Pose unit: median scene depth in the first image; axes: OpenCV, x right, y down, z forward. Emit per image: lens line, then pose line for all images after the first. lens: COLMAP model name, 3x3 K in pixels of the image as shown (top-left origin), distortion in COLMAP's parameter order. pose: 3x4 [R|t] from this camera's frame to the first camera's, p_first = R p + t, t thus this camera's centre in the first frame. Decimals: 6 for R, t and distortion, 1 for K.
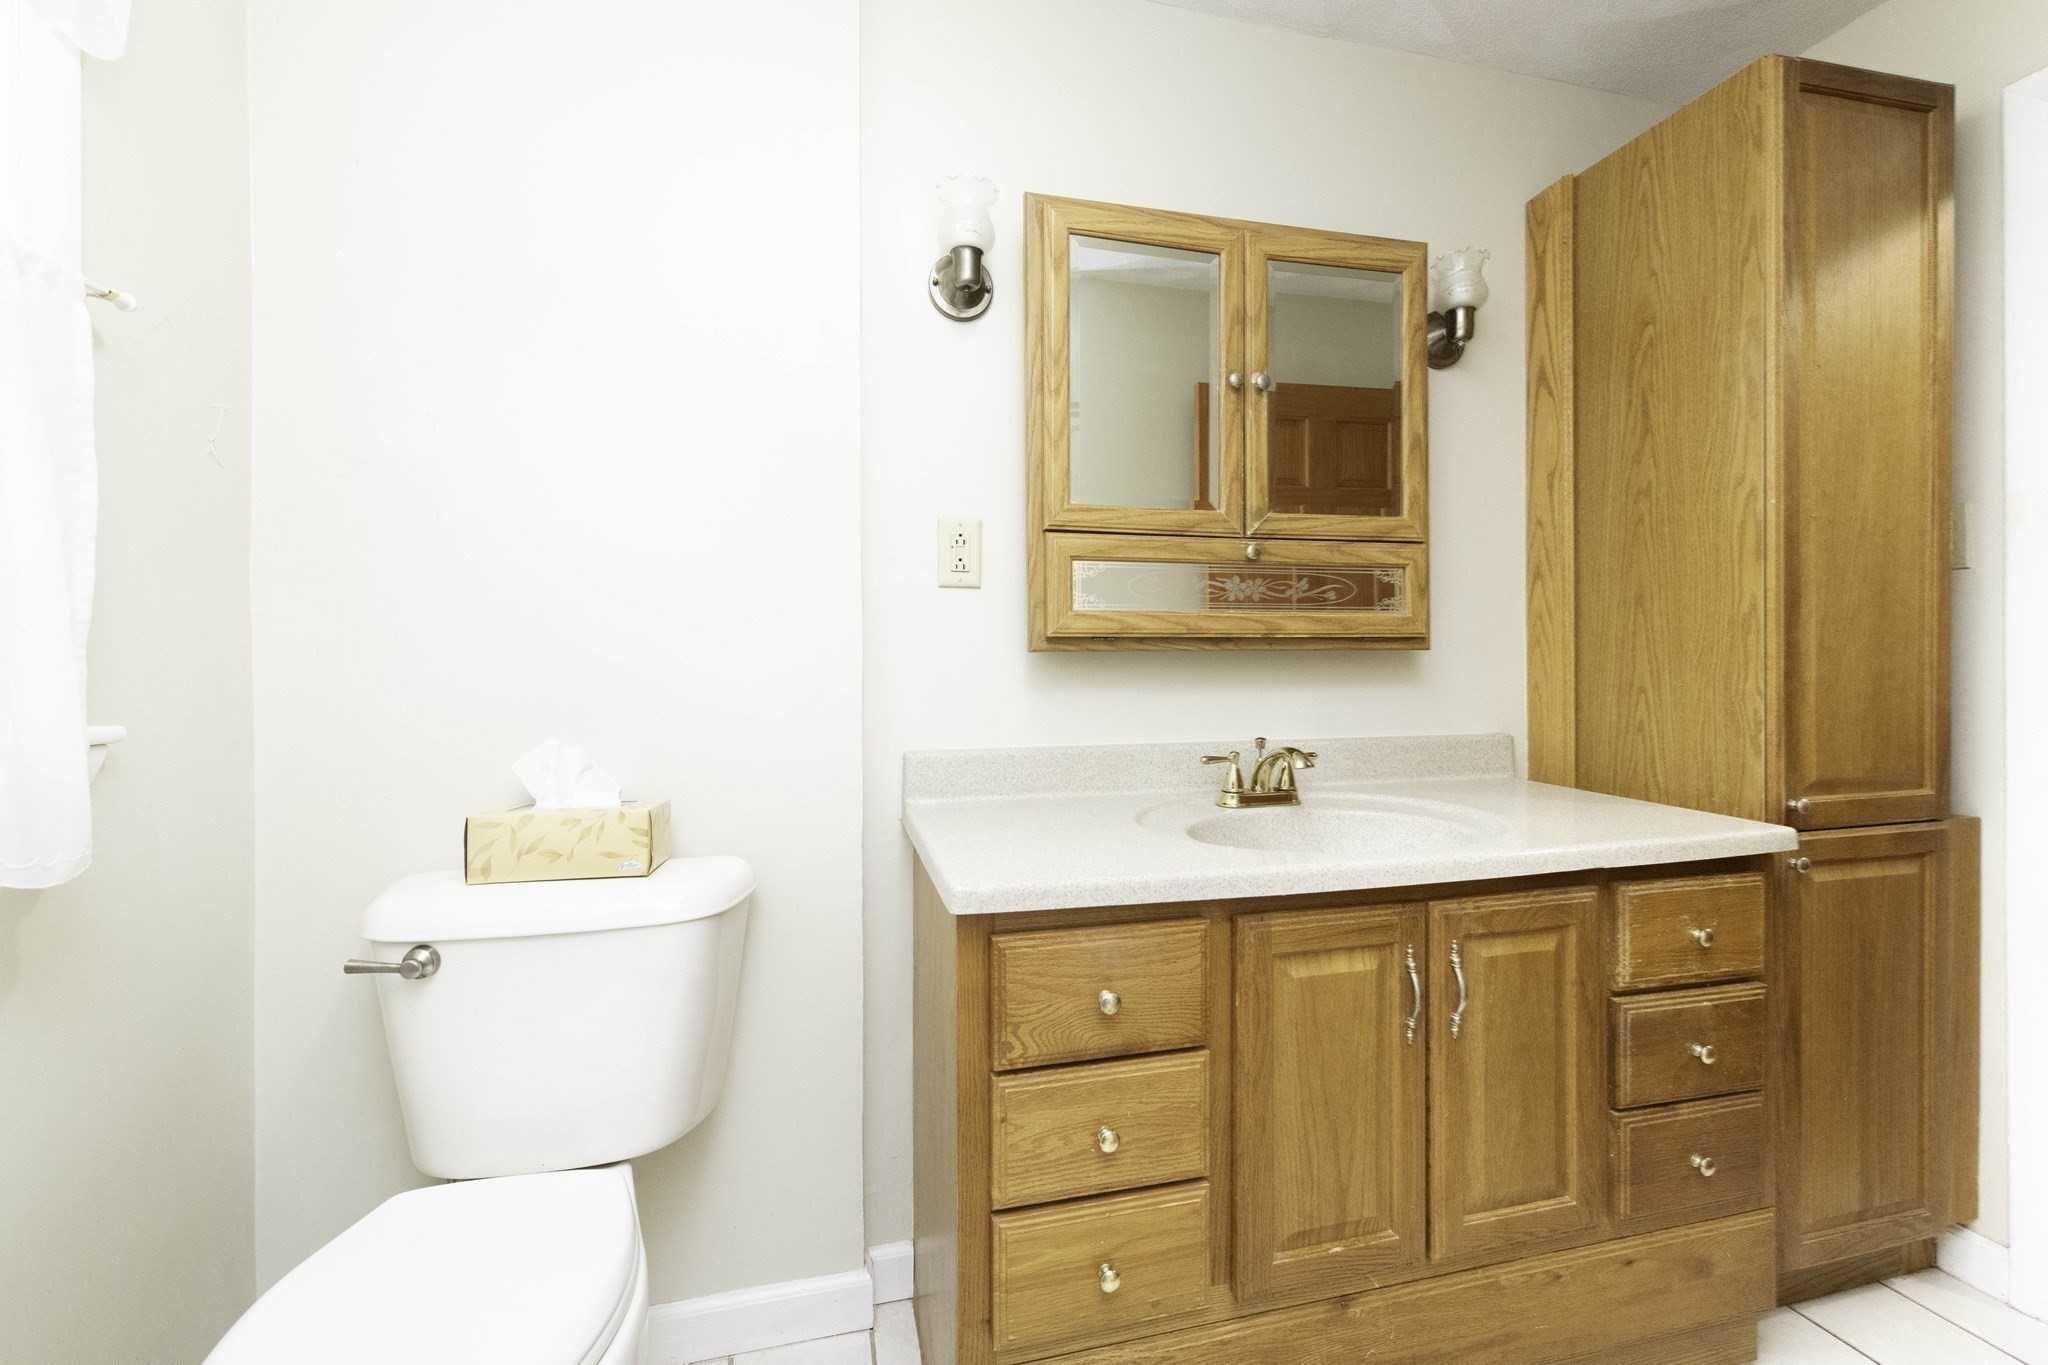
lens RADIAL K [[839.5, 0, 1025.6], [0, 839.5, 668.3], [0, 0, 1]] dist [0.001447, -0.000283]
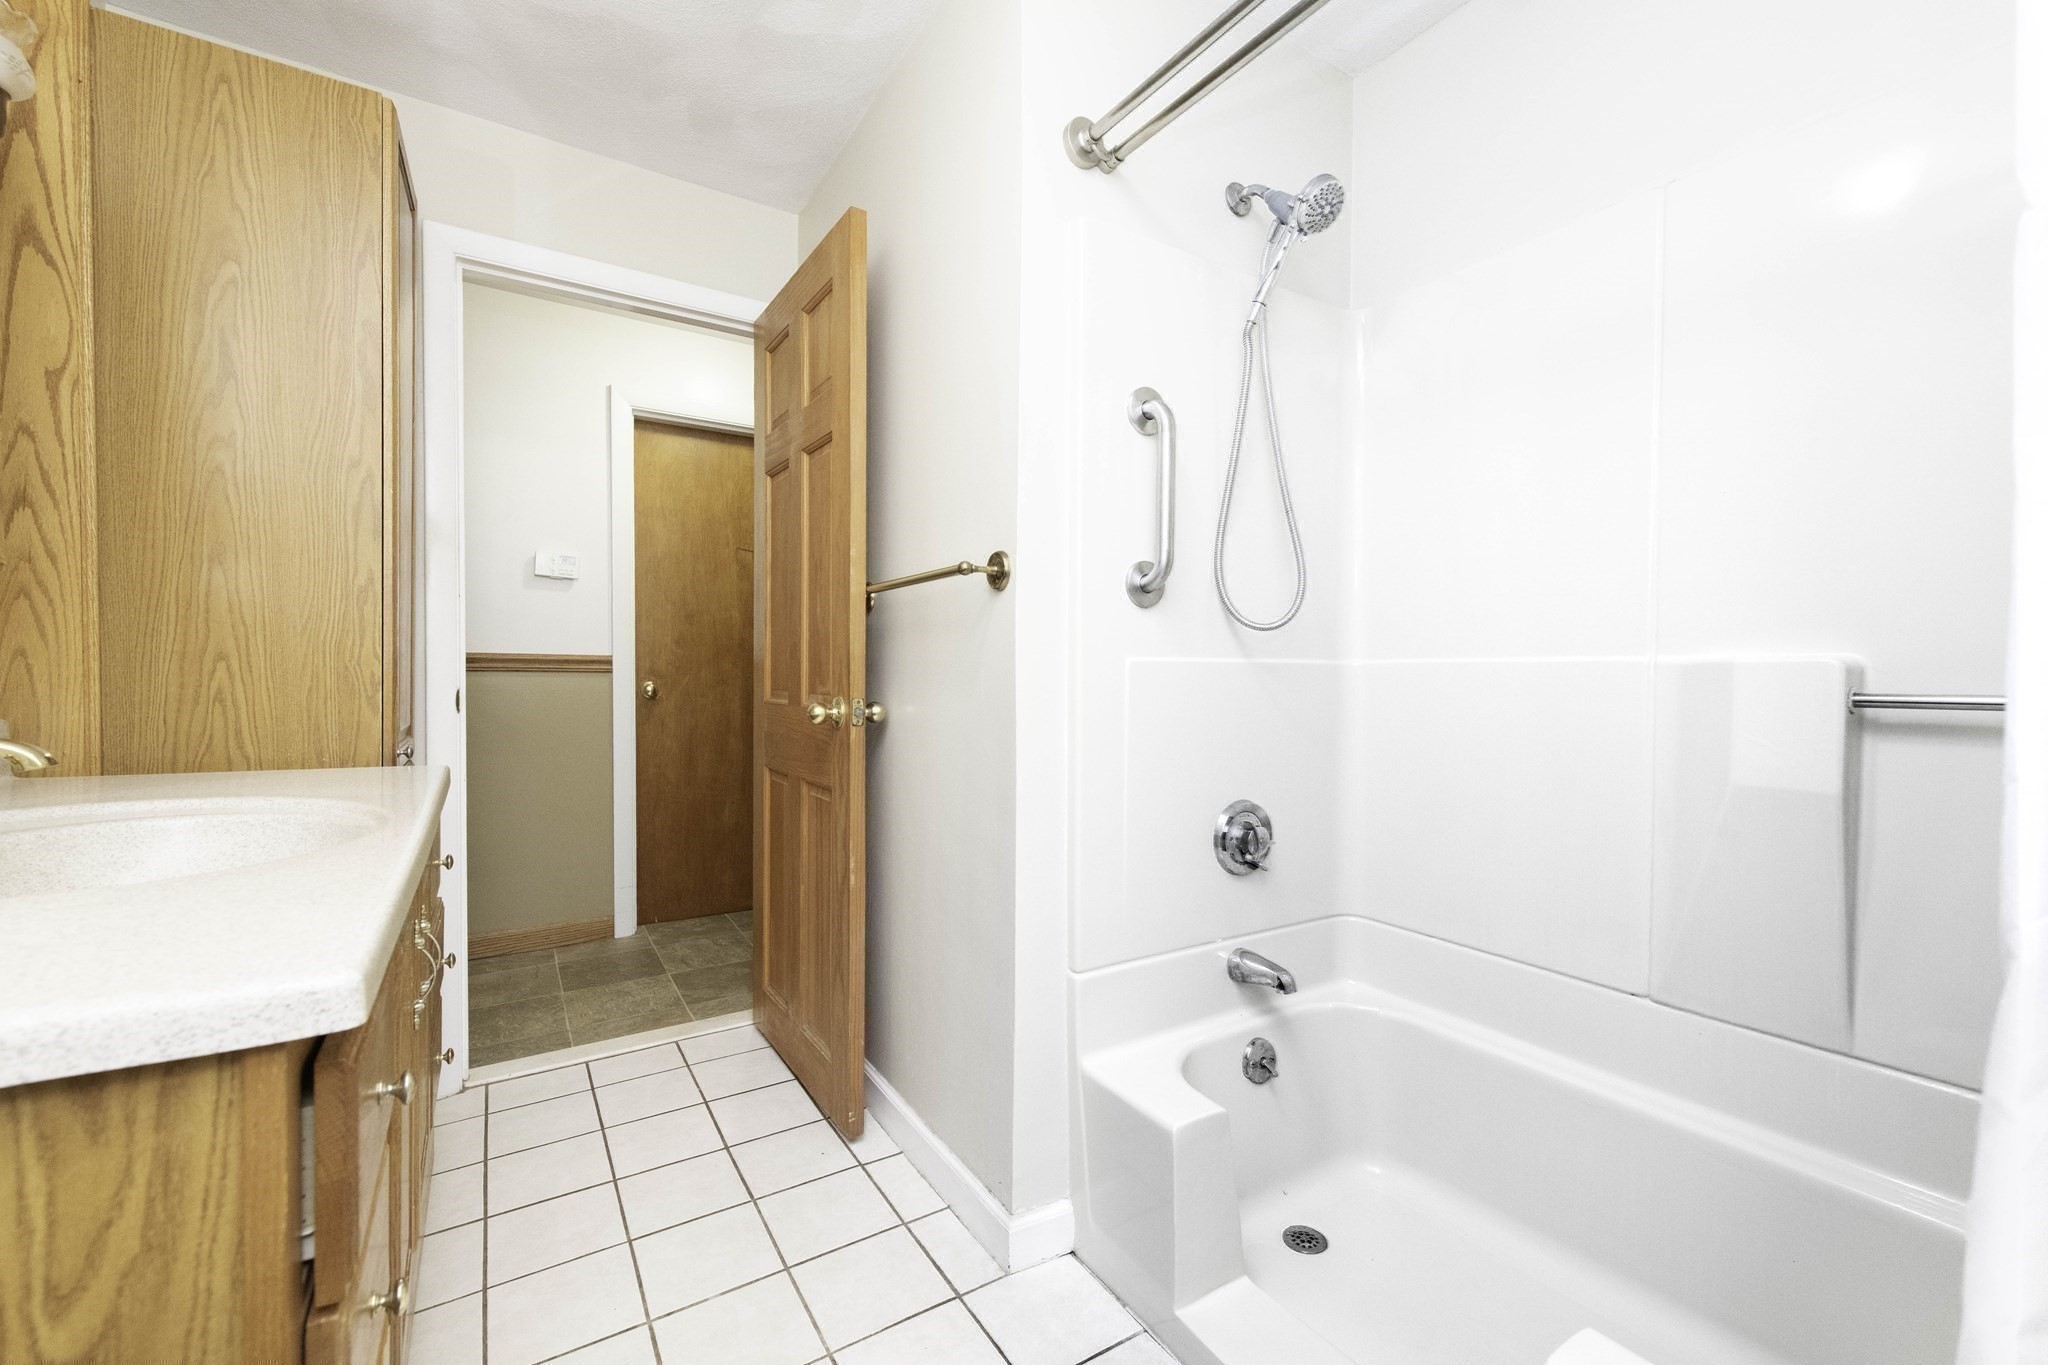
lens RADIAL K [[839.5, 0, 1025.9], [0, 839.5, 682.3], [0, 0, 1]] dist [0.001447, -0.000283]
pose [[-0.324509, -0.013592, 0.945785, -0.452202], [-0.002575, 0.999906, 0.013486, 0.042797], [-0.945879, 0.001941, -0.324513, 0.503374]]
